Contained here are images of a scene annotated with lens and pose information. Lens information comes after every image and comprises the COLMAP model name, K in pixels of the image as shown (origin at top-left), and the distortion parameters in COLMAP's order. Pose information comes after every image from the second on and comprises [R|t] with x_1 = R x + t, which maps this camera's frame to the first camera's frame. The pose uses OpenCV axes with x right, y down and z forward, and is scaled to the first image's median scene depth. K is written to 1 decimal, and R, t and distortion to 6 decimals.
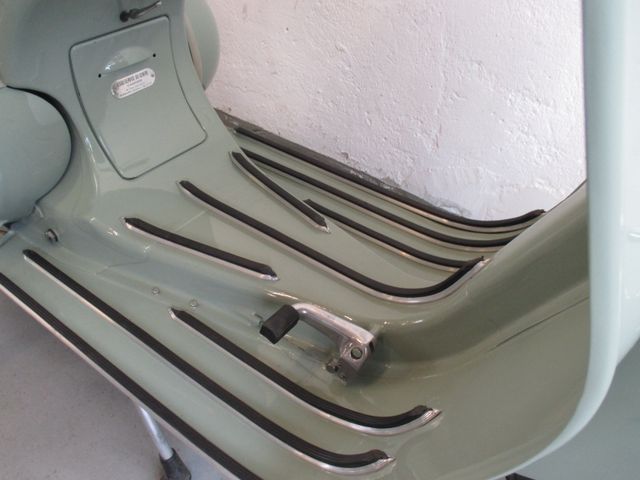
lens RADIAL K [[532.4, 0, 320.0], [0, 532.4, 240.0], [0, 0, 1]] dist [-0.034212, 0.004156]
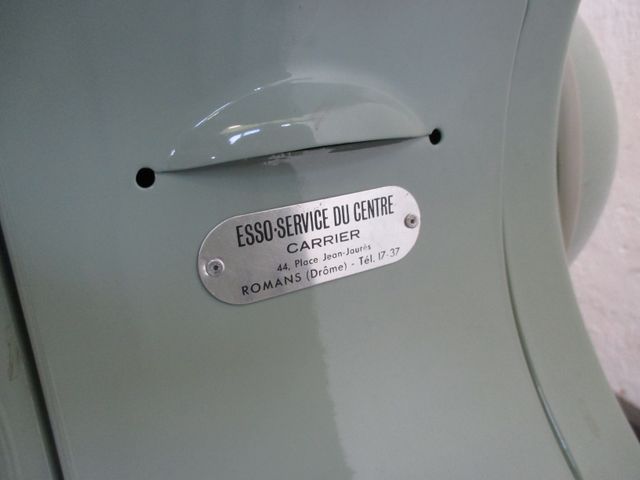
lens RADIAL K [[532.4, 0, 320.0], [0, 532.4, 240.0], [0, 0, 1]] dist [-0.034212, 0.004156]
pose [[0.908298, 0.107320, -0.404322, -0.262403], [-0.235077, 0.930434, -0.281127, -0.233959], [0.346024, 0.350393, 0.870340, 0.802973]]
